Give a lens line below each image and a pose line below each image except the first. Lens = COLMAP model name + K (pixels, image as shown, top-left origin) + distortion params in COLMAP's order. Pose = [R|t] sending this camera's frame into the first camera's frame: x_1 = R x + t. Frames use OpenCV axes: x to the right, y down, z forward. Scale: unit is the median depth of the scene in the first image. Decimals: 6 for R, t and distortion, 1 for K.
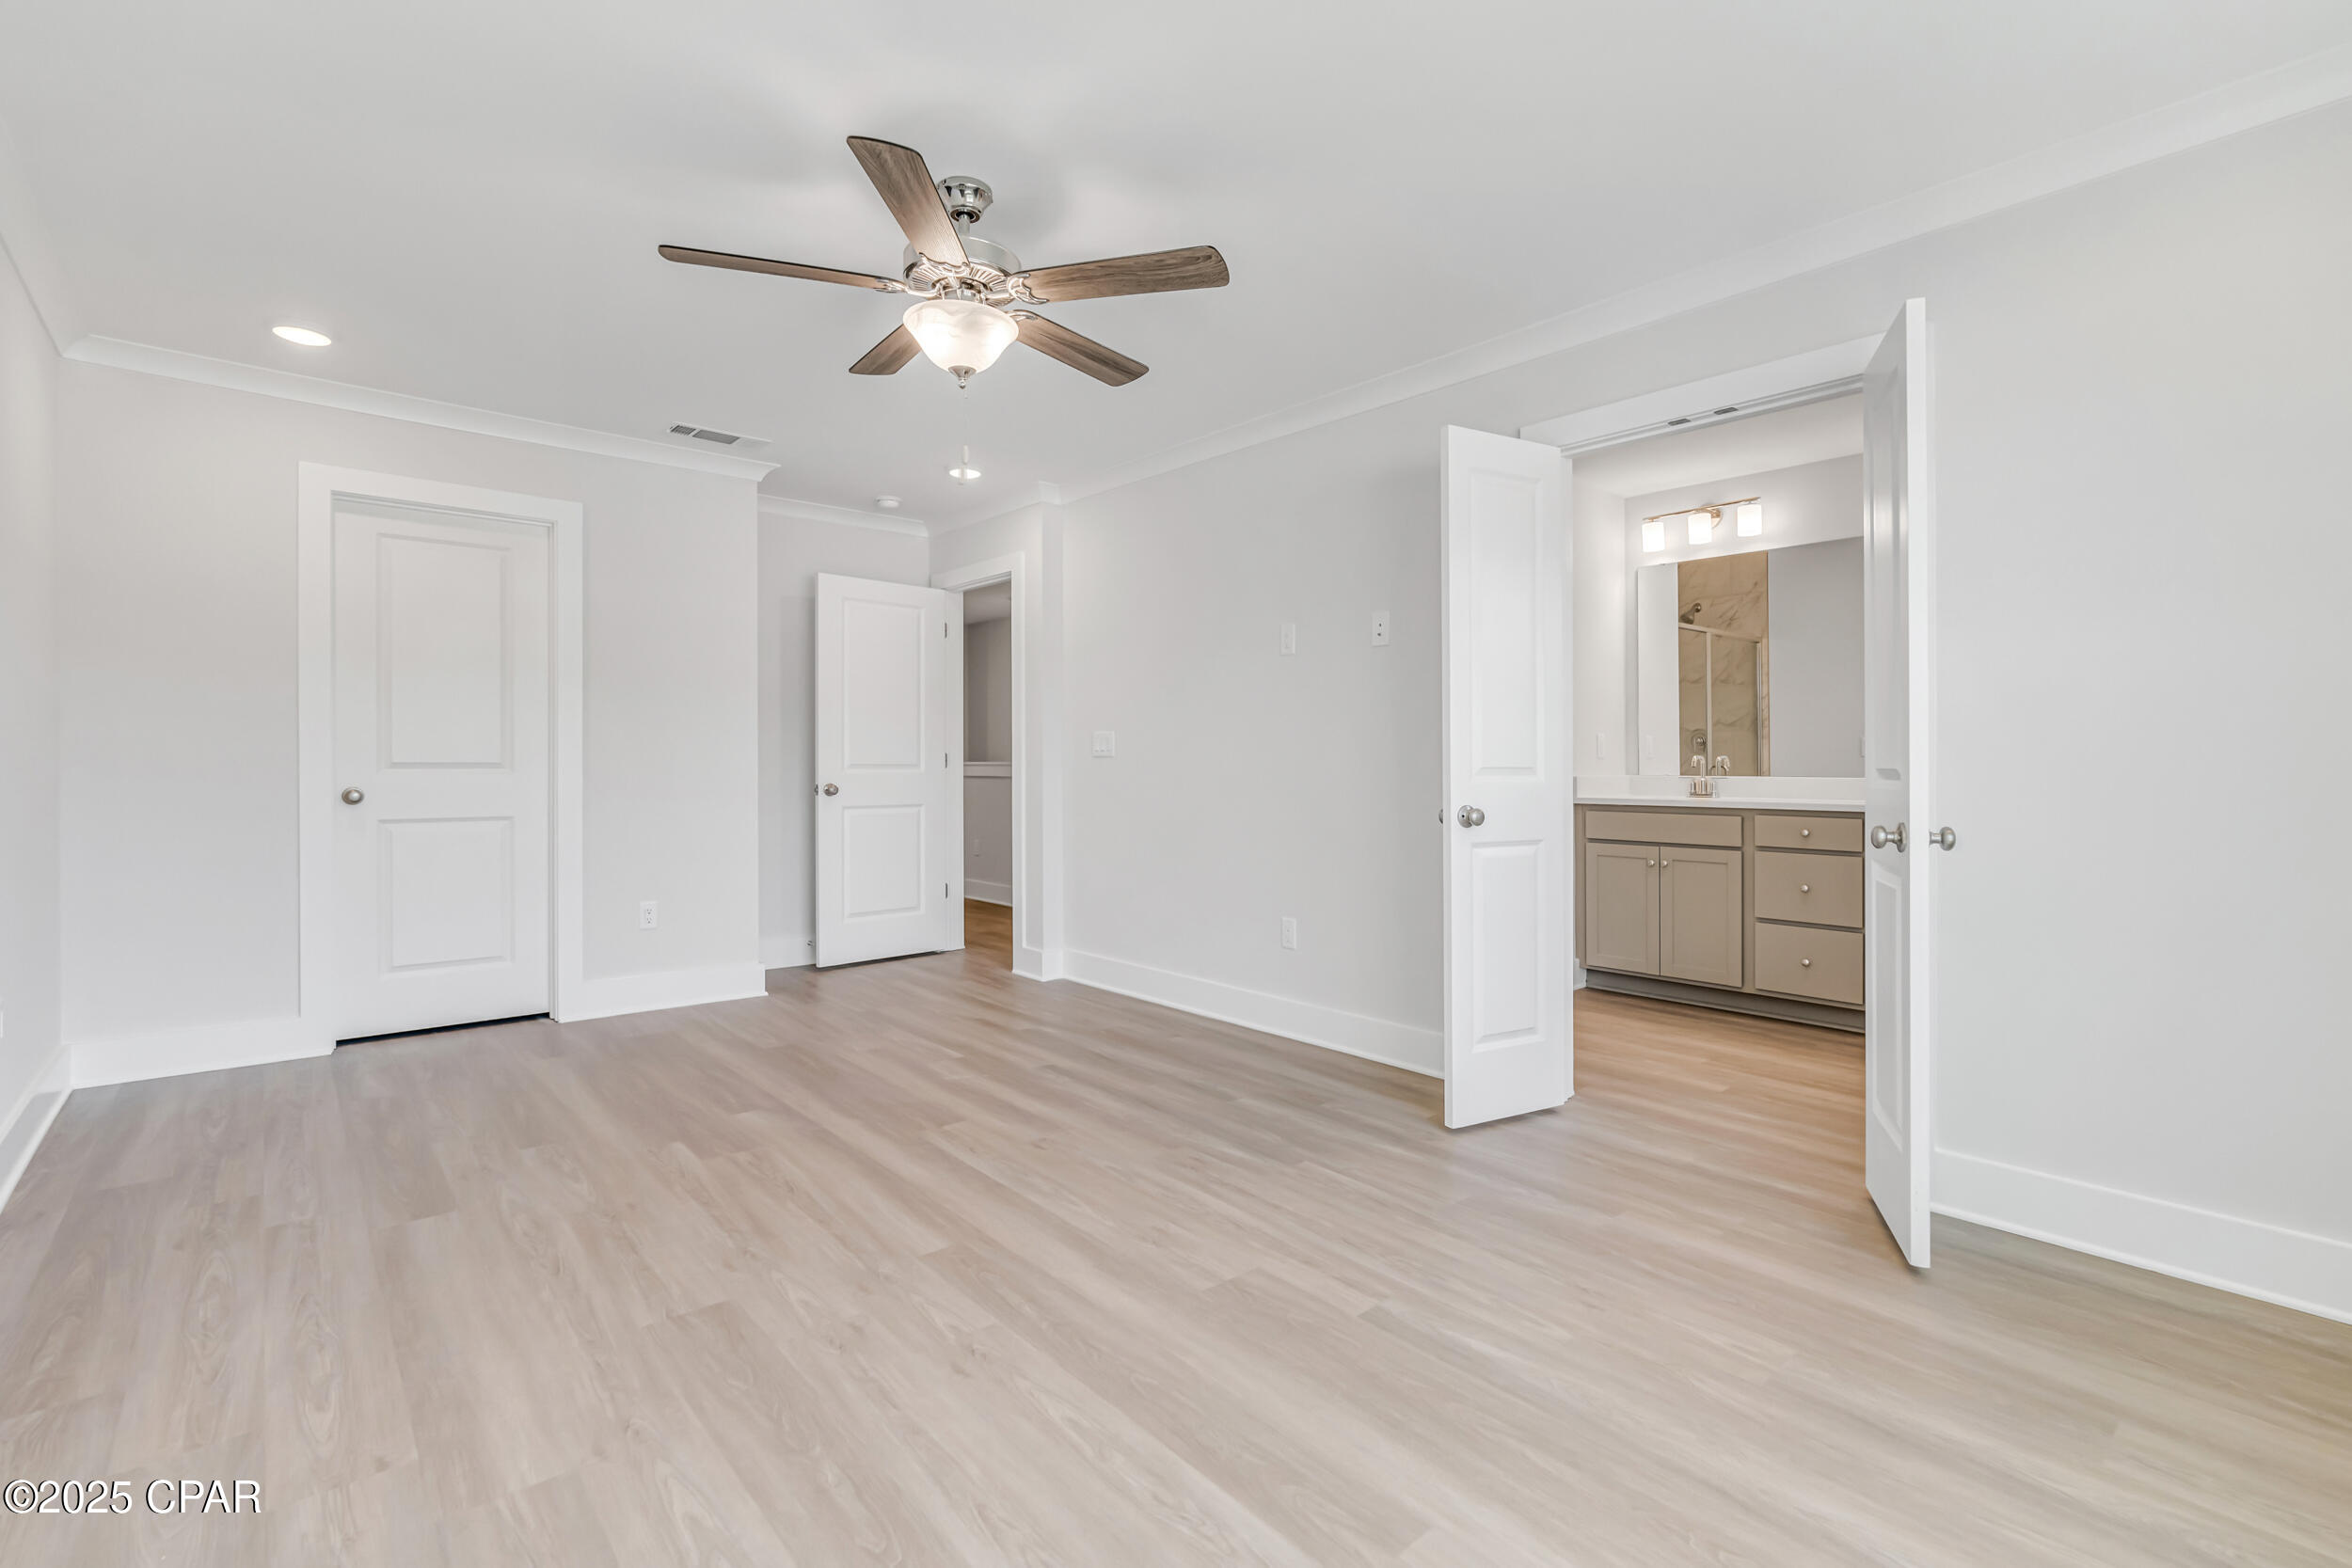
lens RADIAL K [[1061.4, 0, 1179.9], [0, 1061.4, 767.2], [0, 0, 1]] dist [-0.009105, 0.004652]
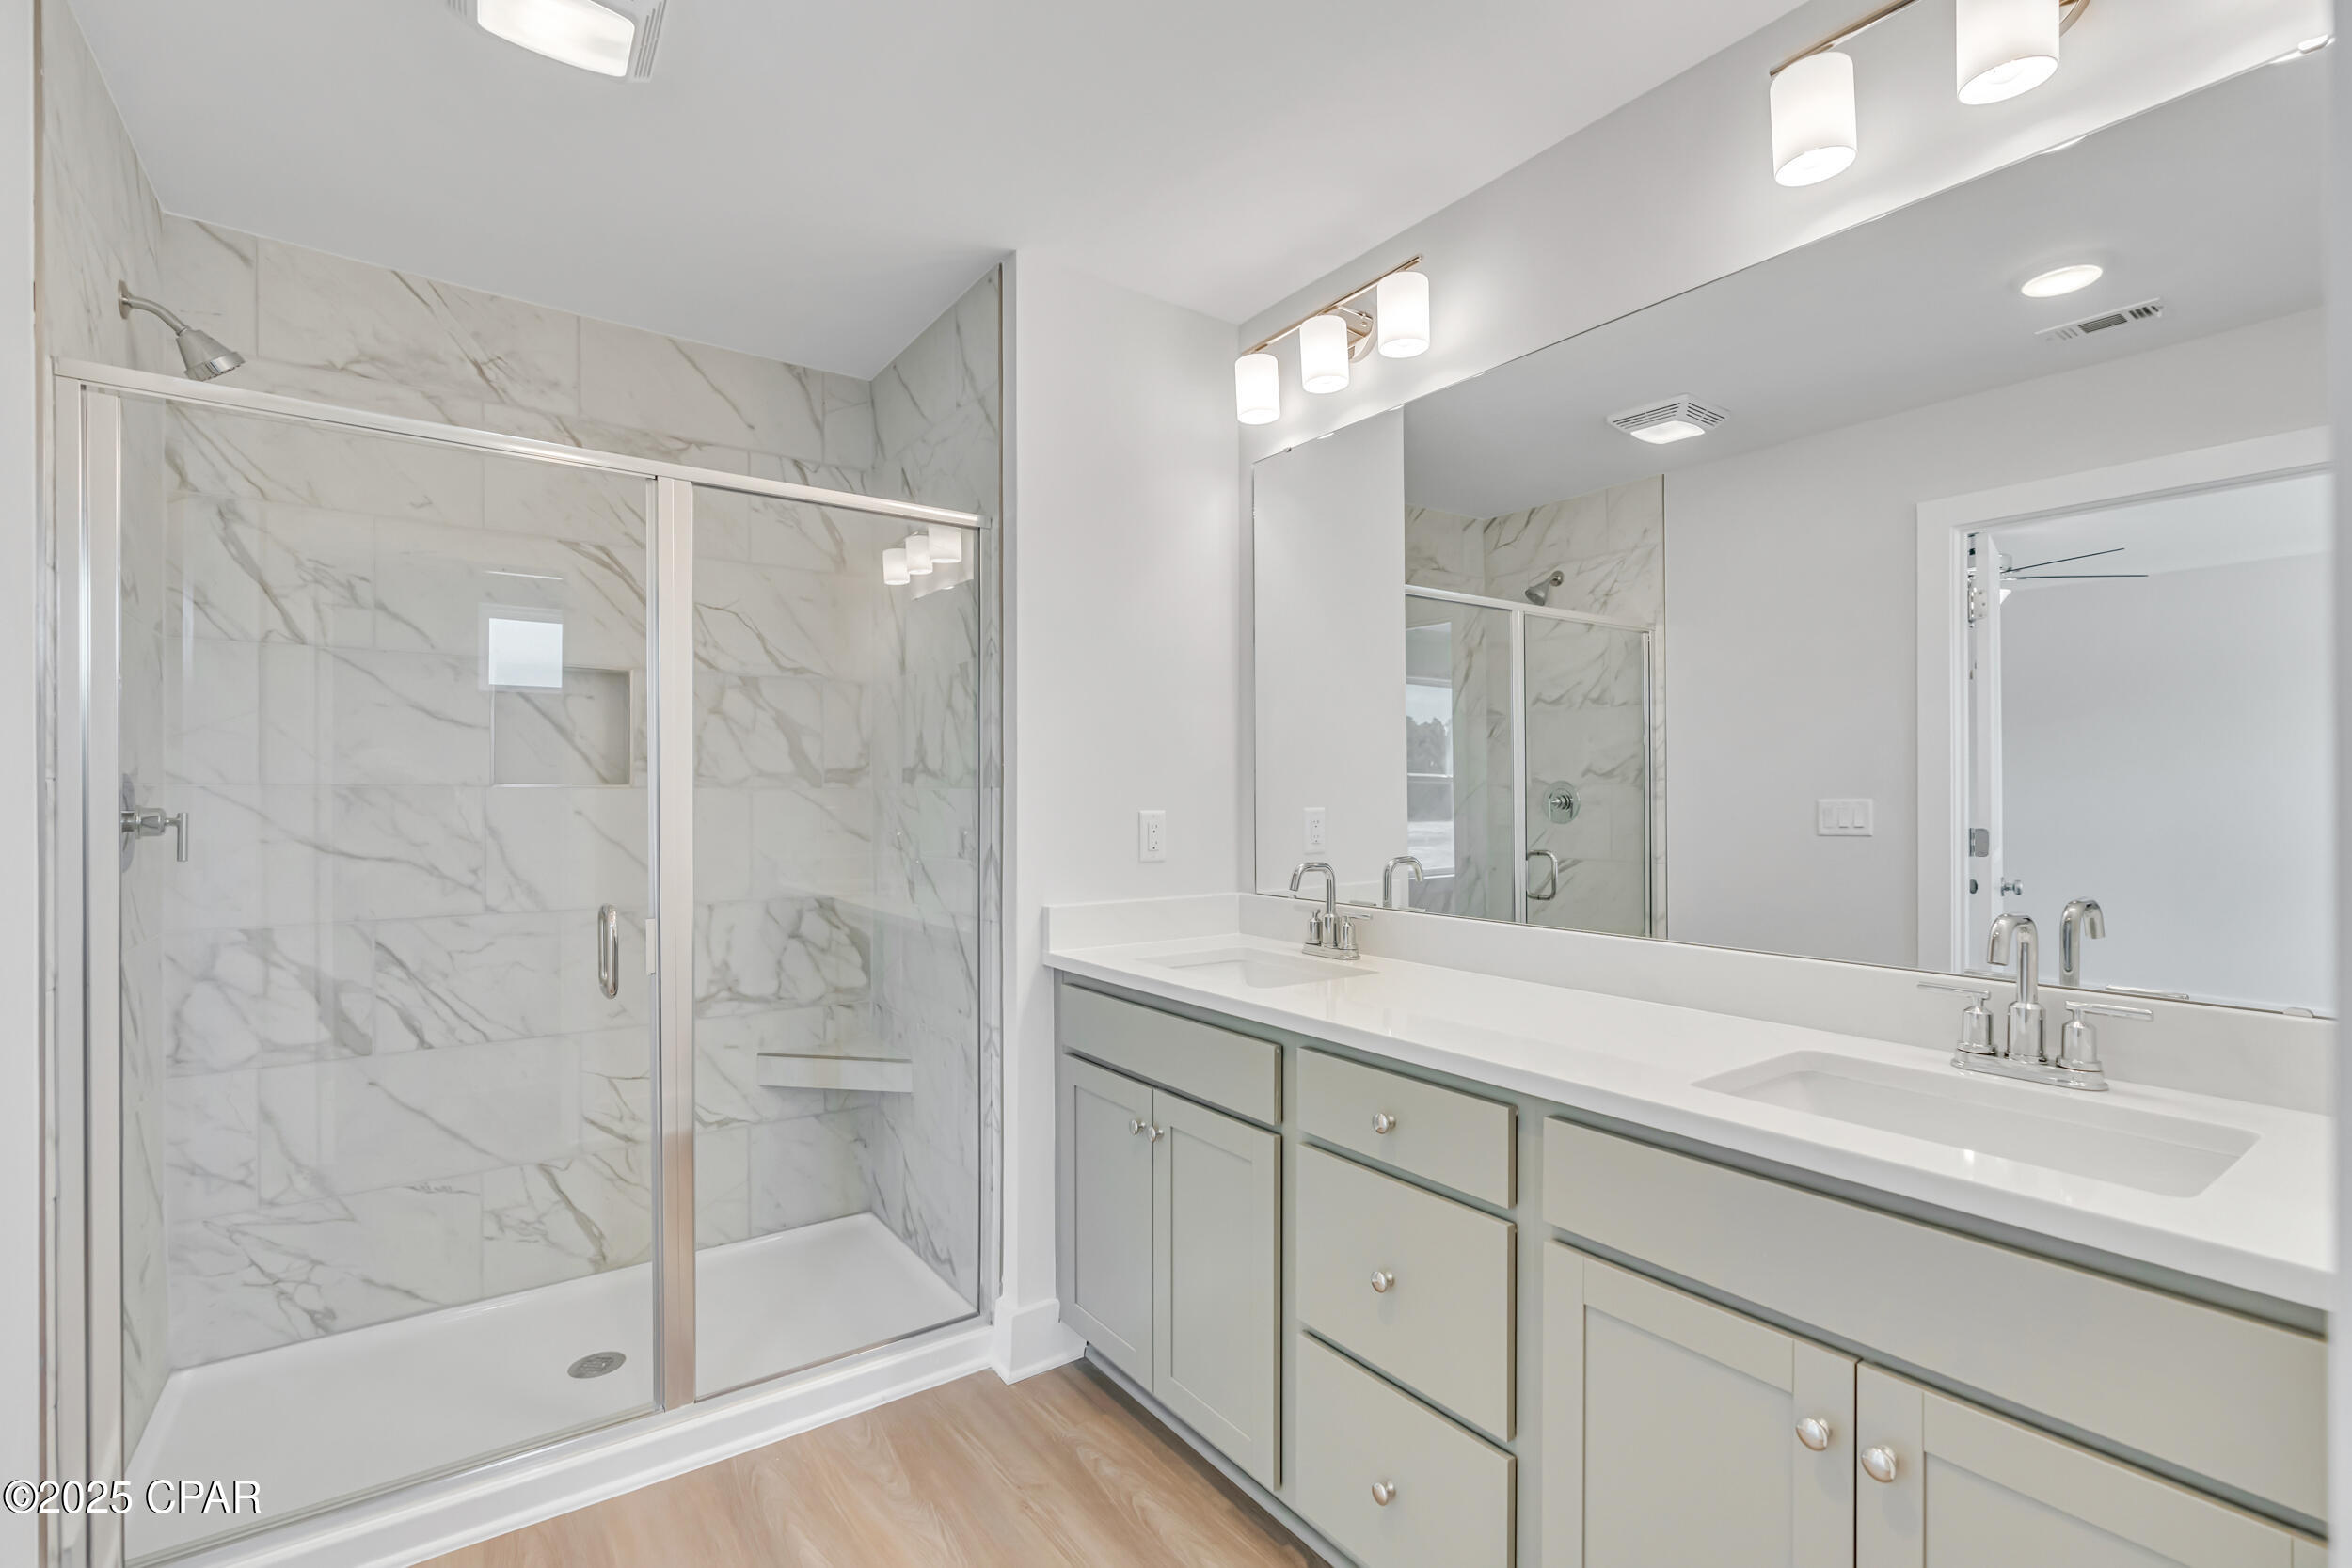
lens RADIAL K [[1061.4, 0, 1166.1], [0, 1061.4, 803.1], [0, 0, 1]] dist [-0.009105, 0.004652]
pose [[0.995242, -0.001863, -0.097414, 0.820686], [0.002164, 0.999993, 0.002980, -0.065333], [0.097408, -0.003177, 0.995239, 0.960275]]
